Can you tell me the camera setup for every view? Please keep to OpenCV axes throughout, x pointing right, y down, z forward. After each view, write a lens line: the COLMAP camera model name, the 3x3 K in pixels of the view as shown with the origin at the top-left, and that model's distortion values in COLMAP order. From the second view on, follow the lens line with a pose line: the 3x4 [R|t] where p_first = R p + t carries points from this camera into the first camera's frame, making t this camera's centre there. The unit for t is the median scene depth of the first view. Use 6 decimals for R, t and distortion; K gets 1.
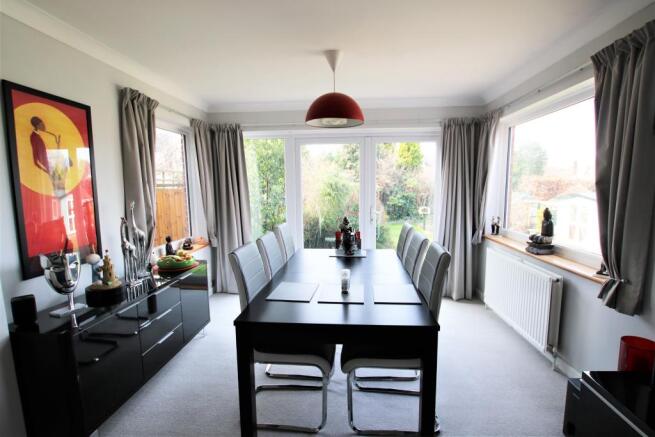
lens RADIAL K [[311.8, 0, 330.5], [0, 311.8, 225.0], [0, 0, 1]] dist [-0.020854, 0.000579]
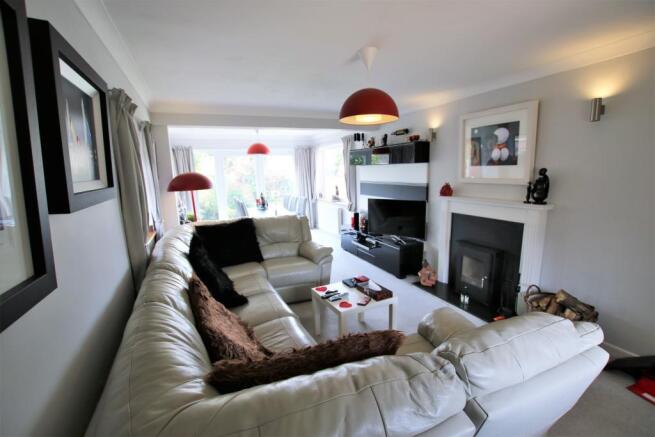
lens RADIAL K [[311.8, 0, 330.5], [0, 311.8, 225.0], [0, 0, 1]] dist [-0.020854, 0.000579]
pose [[0.870822, -0.100249, 0.481268, -0.549851], [0.080380, 0.994847, 0.061787, 0.094740], [-0.484982, -0.015121, 0.874393, -1.082319]]
